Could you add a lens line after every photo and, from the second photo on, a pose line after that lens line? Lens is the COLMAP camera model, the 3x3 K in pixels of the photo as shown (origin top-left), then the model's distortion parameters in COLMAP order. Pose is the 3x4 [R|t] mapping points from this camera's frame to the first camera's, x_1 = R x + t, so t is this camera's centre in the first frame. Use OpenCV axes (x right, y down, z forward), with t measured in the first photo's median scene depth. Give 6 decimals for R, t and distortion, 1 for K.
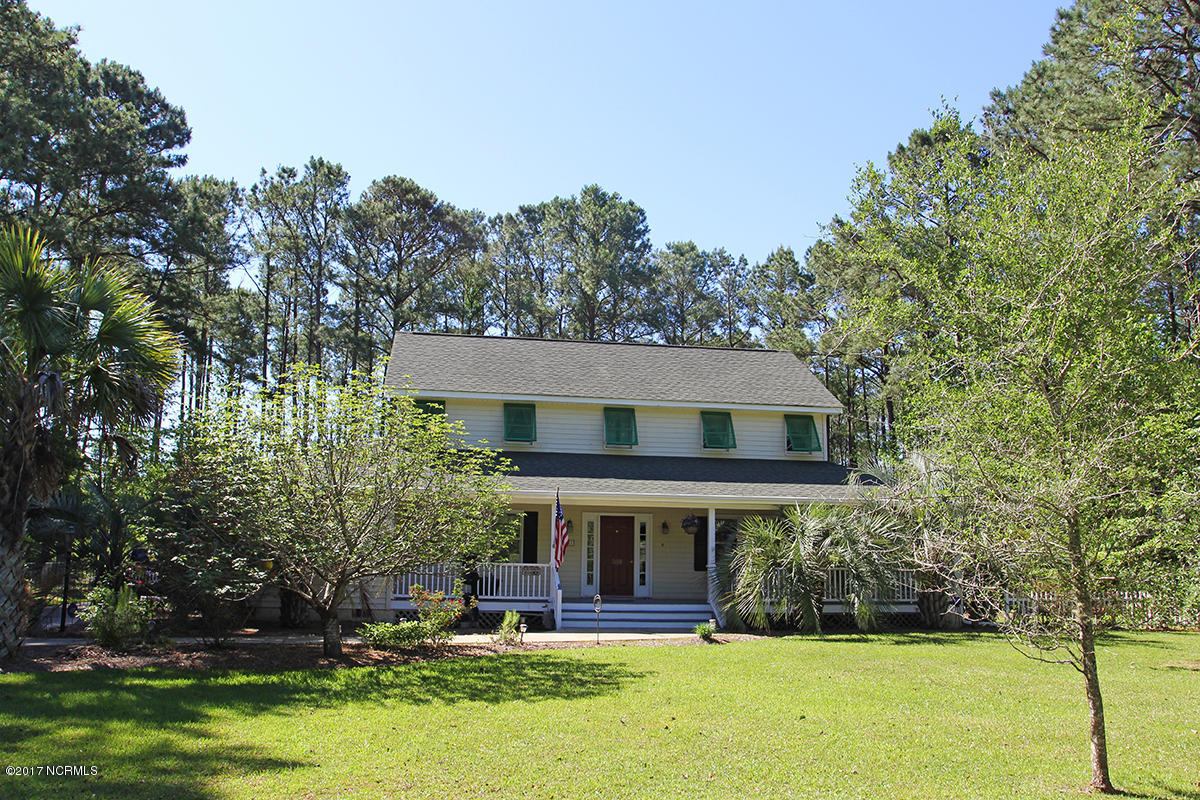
lens RADIAL K [[958.5, 0, 596.5], [0, 958.5, 405.9], [0, 0, 1]] dist [-0.092687, 0.051138]
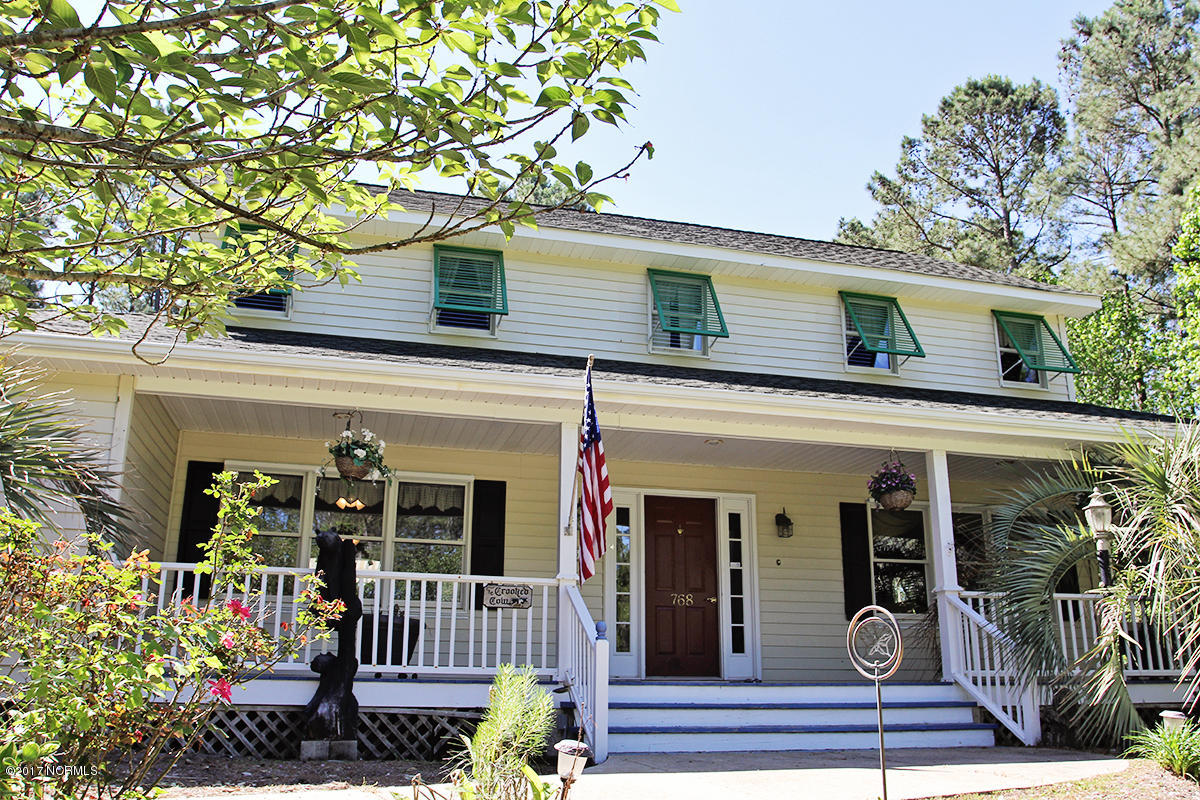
lens RADIAL K [[958.5, 0, 595.4], [0, 958.5, 399.9], [0, 0, 1]] dist [-0.092687, 0.051138]
pose [[0.995225, 0.019262, 0.095691, -0.062584], [-0.007261, 0.992229, -0.124210, 0.125319], [-0.097340, 0.122922, 0.987631, 0.548670]]
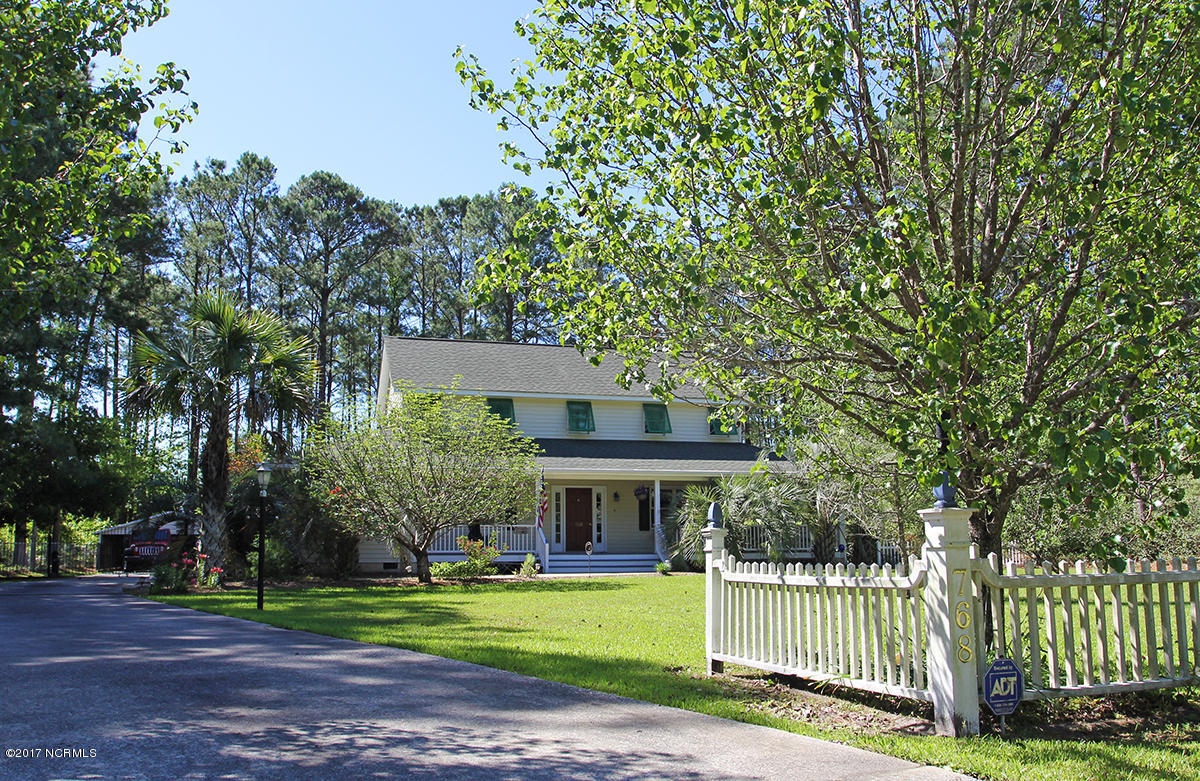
lens RADIAL K [[1024.7, 0, 604.4], [0, 1024.7, 388.6], [0, 0, 1]] dist [-0.015366, 0.001474]
pose [[0.991329, -0.003226, 0.131363, -0.120382], [0.002427, 0.999978, 0.006241, -0.023418], [-0.131381, -0.005868, 0.991315, -0.333878]]
